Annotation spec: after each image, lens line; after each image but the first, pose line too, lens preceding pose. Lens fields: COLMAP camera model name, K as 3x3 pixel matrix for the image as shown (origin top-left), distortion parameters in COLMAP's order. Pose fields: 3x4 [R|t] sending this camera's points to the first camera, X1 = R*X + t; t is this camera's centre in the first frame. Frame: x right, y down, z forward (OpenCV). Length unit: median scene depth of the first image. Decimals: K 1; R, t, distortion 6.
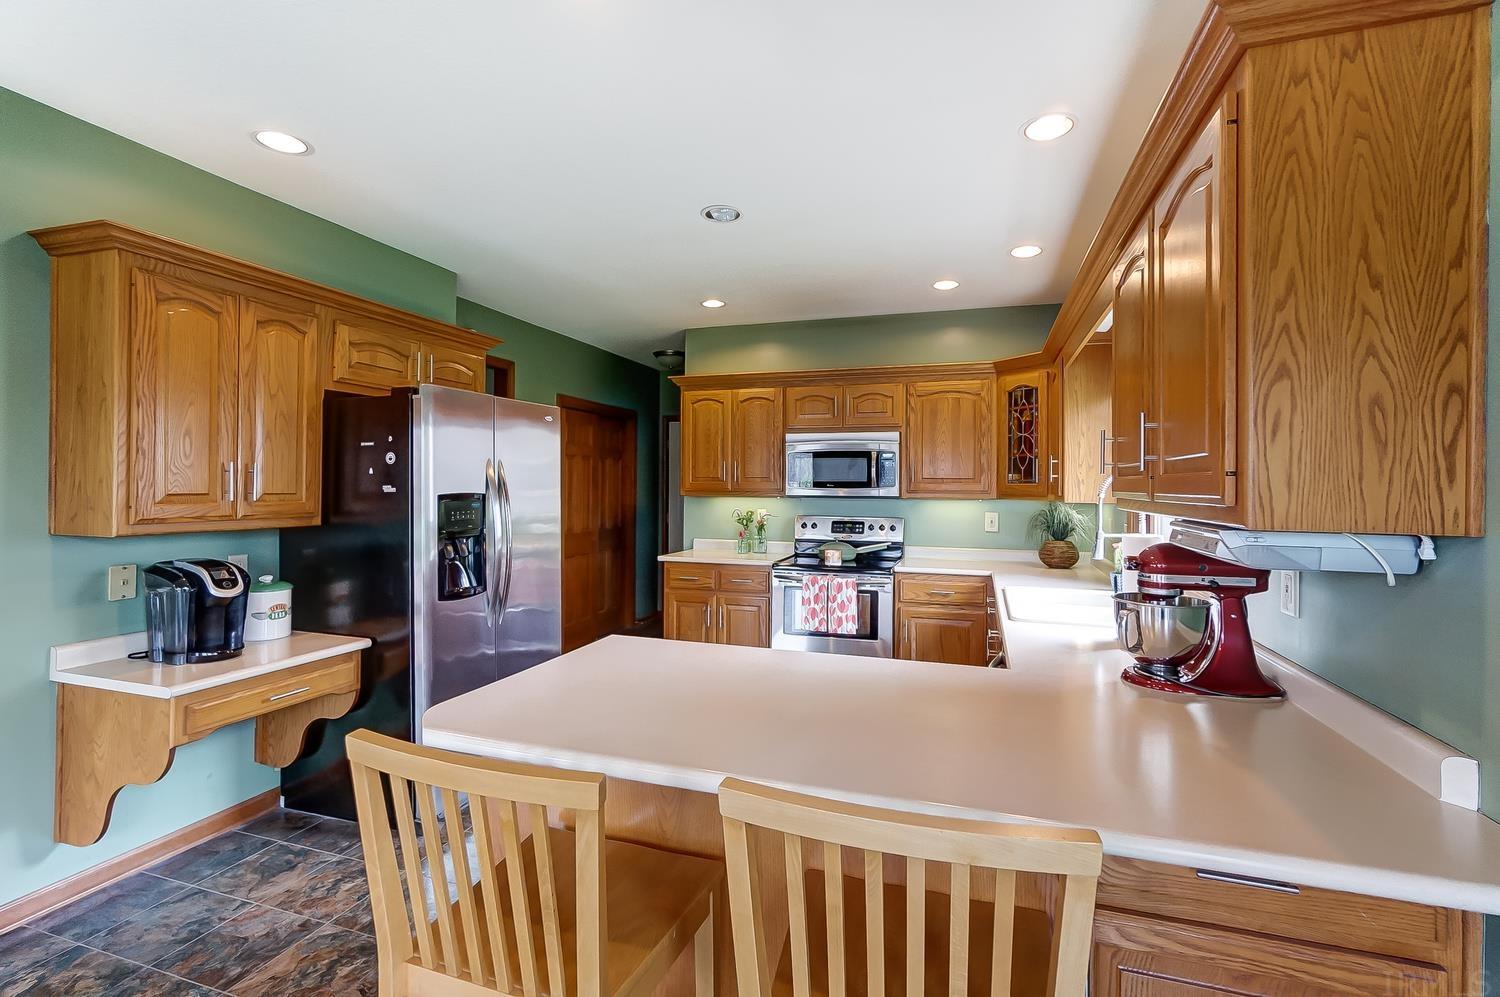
lens RADIAL K [[686.2, 0, 753.0], [0, 686.2, 483.6], [0, 0, 1]] dist [-0.009081, 0.003562]
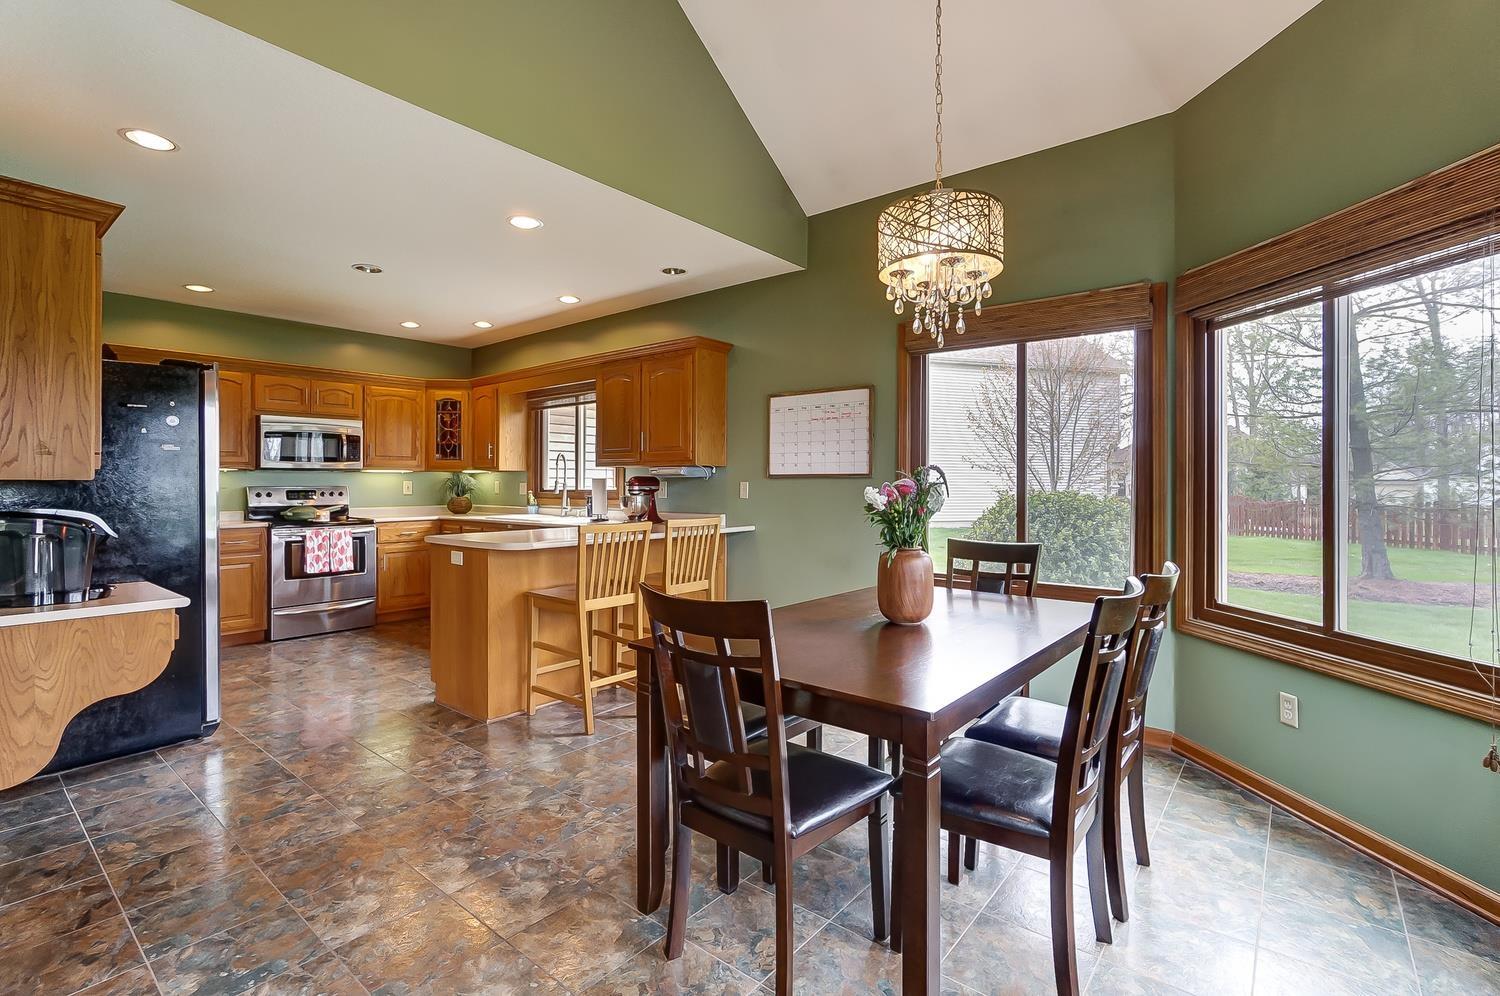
lens RADIAL K [[686.2, 0, 747.7], [0, 686.2, 487.4], [0, 0, 1]] dist [-0.009081, 0.003562]
pose [[0.363706, -0.016373, 0.931370, -0.807299], [0.001801, 0.999856, 0.016873, 0.035391], [-0.931512, -0.004459, 0.363684, -0.212226]]
